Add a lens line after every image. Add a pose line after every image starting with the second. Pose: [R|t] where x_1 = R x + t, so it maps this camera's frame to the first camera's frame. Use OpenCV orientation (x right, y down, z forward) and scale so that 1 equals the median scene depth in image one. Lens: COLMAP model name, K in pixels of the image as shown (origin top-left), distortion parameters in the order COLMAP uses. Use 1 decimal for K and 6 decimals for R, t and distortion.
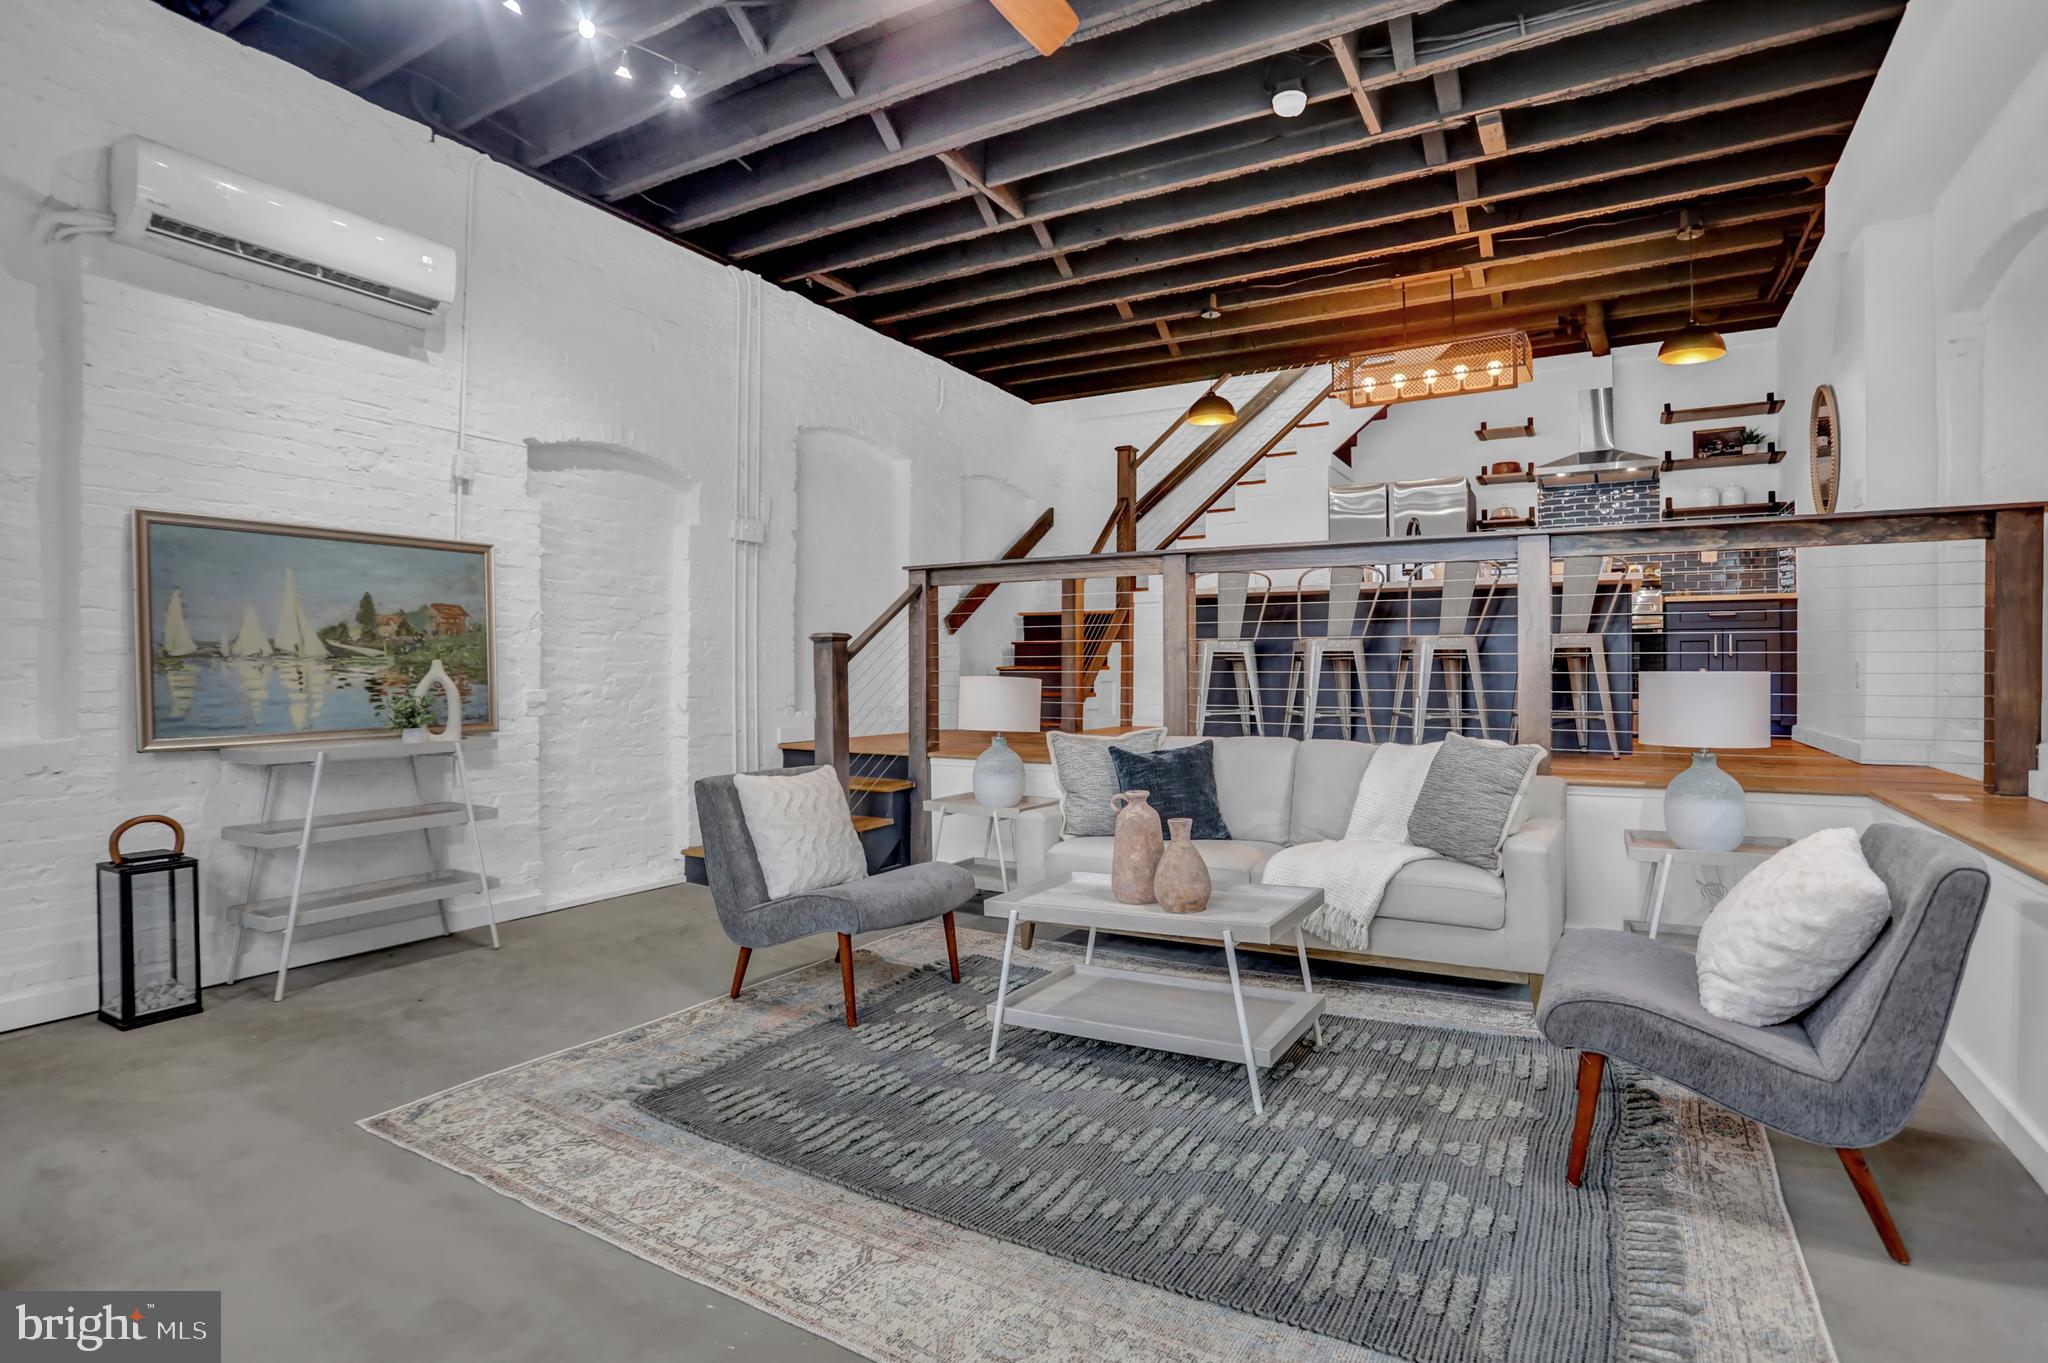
lens RADIAL K [[996.3, 0, 1019.0], [0, 996.3, 671.5], [0, 0, 1]] dist [-0.074403, 0.034079]
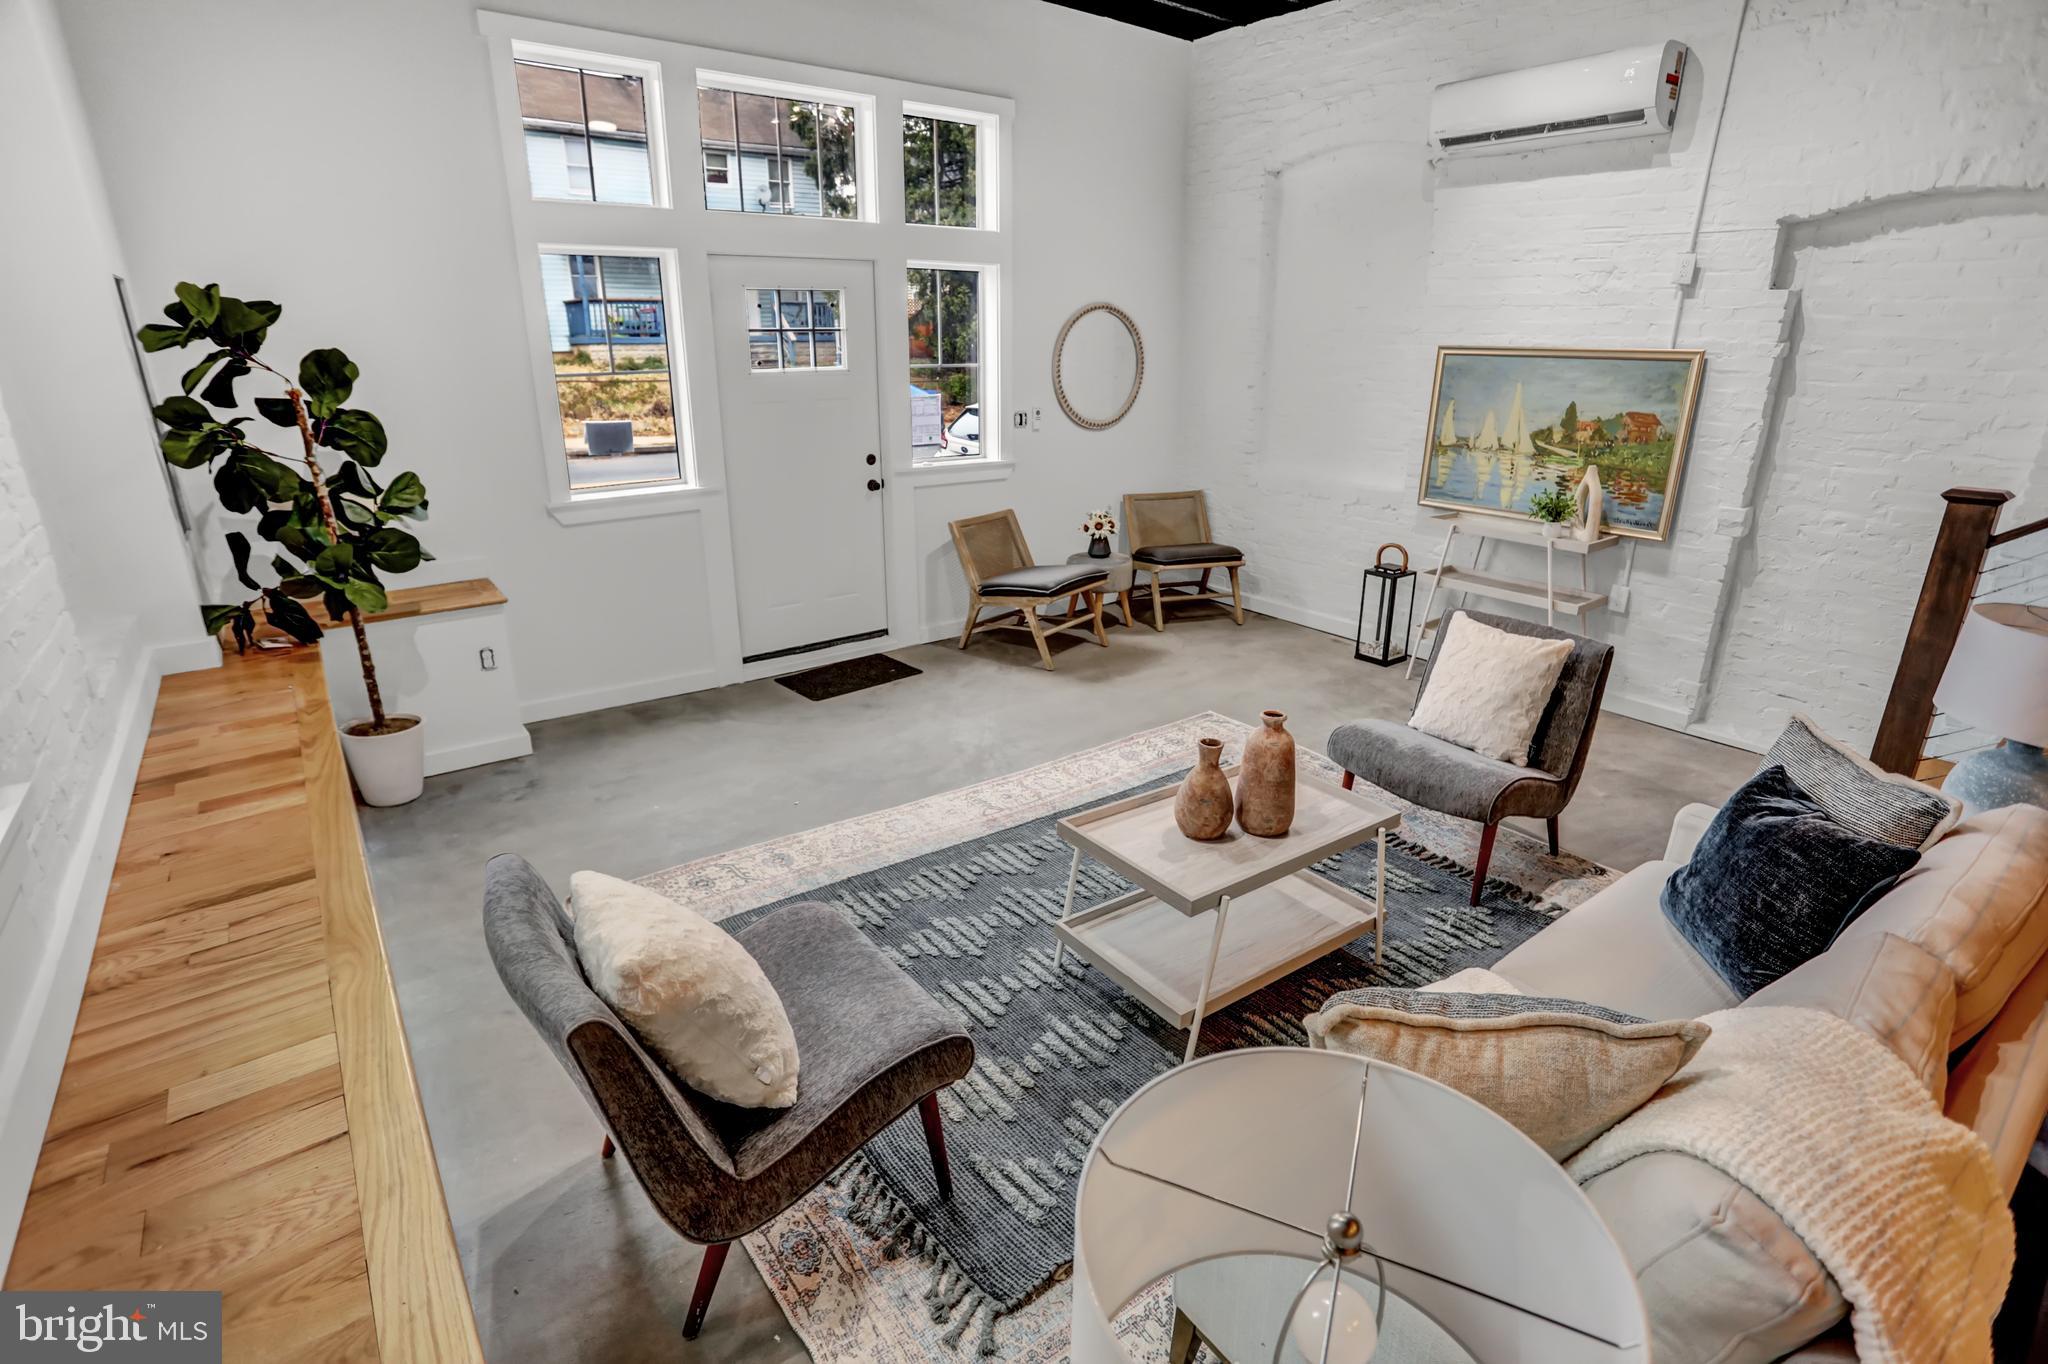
lens RADIAL K [[1001.0, 0, 1021.8], [0, 1001.0, 698.7], [0, 0, 1]] dist [-0.062705, 0.028931]
pose [[-0.360240, 0.316891, -0.877387, 0.714982], [-0.006294, 0.939687, 0.341977, -0.140971], [0.932838, 0.128717, -0.336519, 0.792864]]
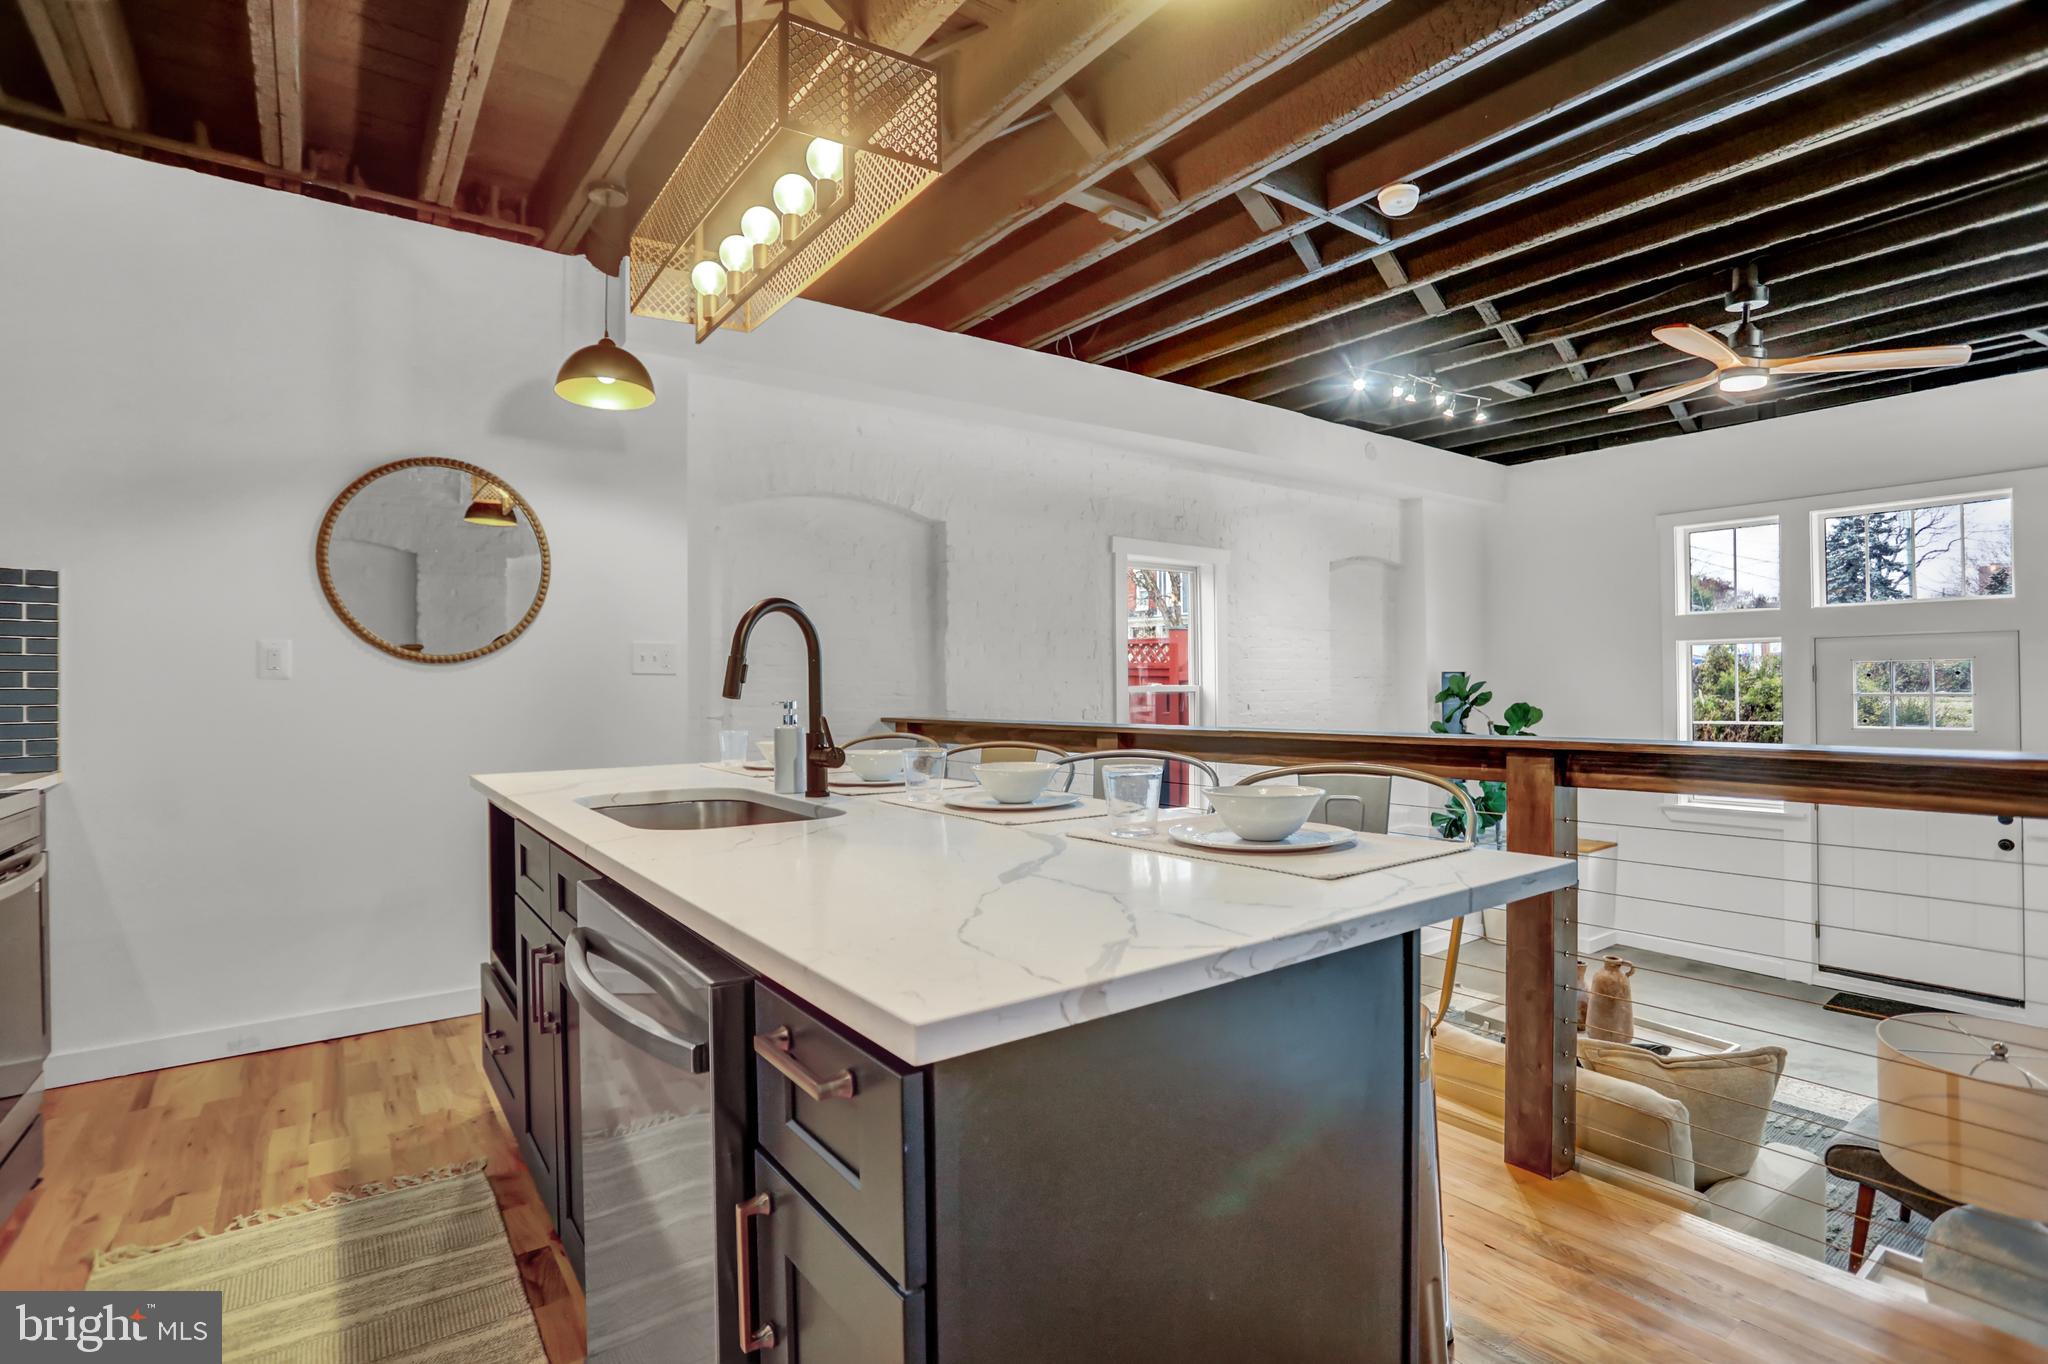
lens RADIAL K [[1066.8, 0, 1024.0], [0, 1066.8, 682.0], [0, 0, 1]] dist [-0.087822, 0.044023]
pose [[-0.920285, 0.004290, 0.391226, 0.199820], [0.007292, 0.999954, 0.006187, -0.183540], [-0.391181, 0.008547, -0.920274, 1.843362]]
